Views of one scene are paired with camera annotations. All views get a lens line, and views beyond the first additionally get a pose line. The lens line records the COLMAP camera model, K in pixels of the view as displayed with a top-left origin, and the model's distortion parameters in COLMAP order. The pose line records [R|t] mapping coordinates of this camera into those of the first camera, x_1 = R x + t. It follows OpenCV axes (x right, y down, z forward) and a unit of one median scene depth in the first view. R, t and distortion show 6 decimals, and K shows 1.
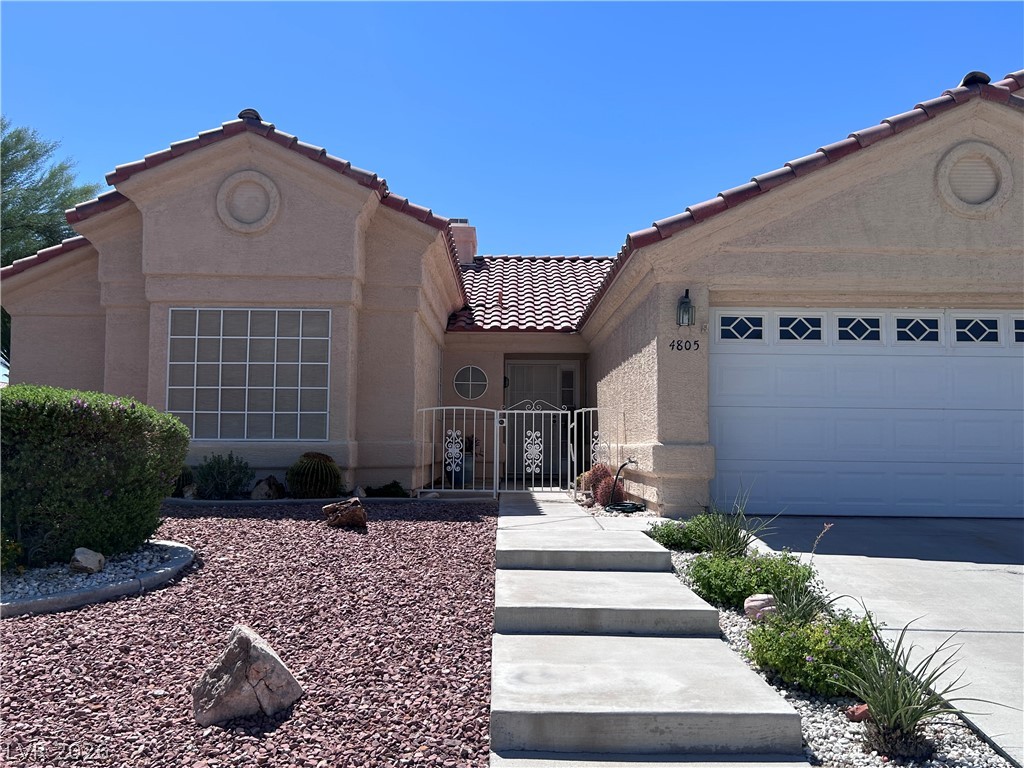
lens RADIAL K [[844.3, 0, 516.0], [0, 844.3, 380.6], [0, 0, 1]] dist [0.040924, -0.026905]
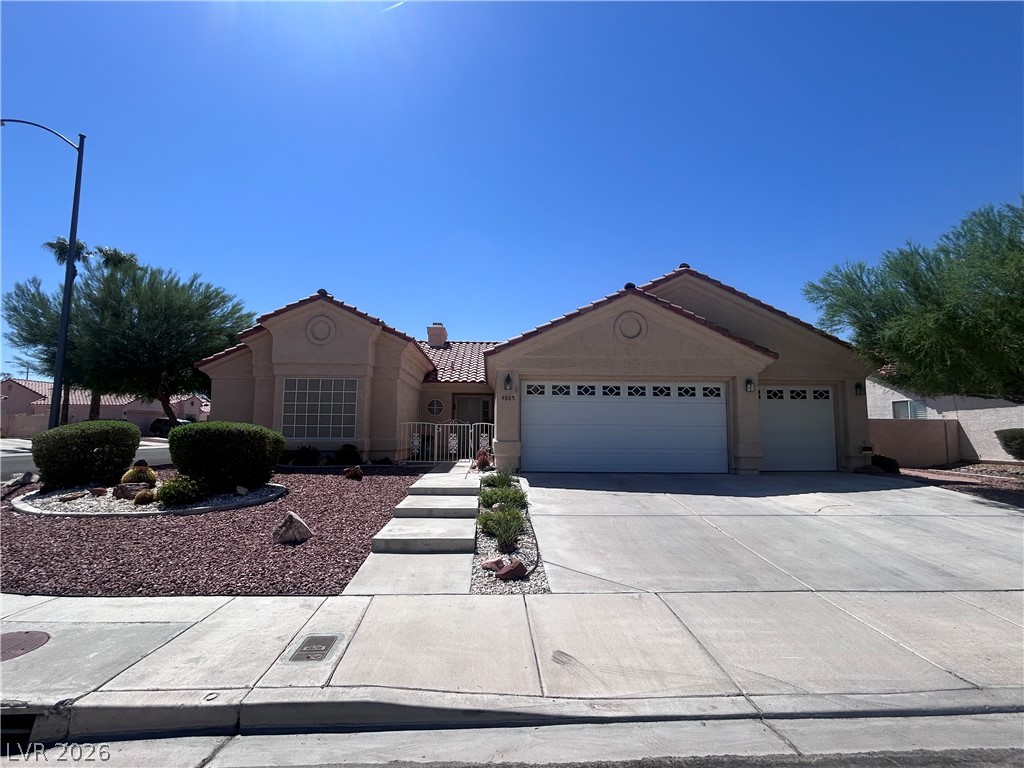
lens RADIAL K [[475.1, 0, 506.0], [0, 475.1, 379.0], [0, 0, 1]] dist [0.009690, 0.001177]
pose [[0.999702, 0.002471, 0.024284, 0.135488], [-0.001650, 0.999429, -0.033763, -0.041765], [-0.024354, 0.033713, 0.999135, -0.243865]]
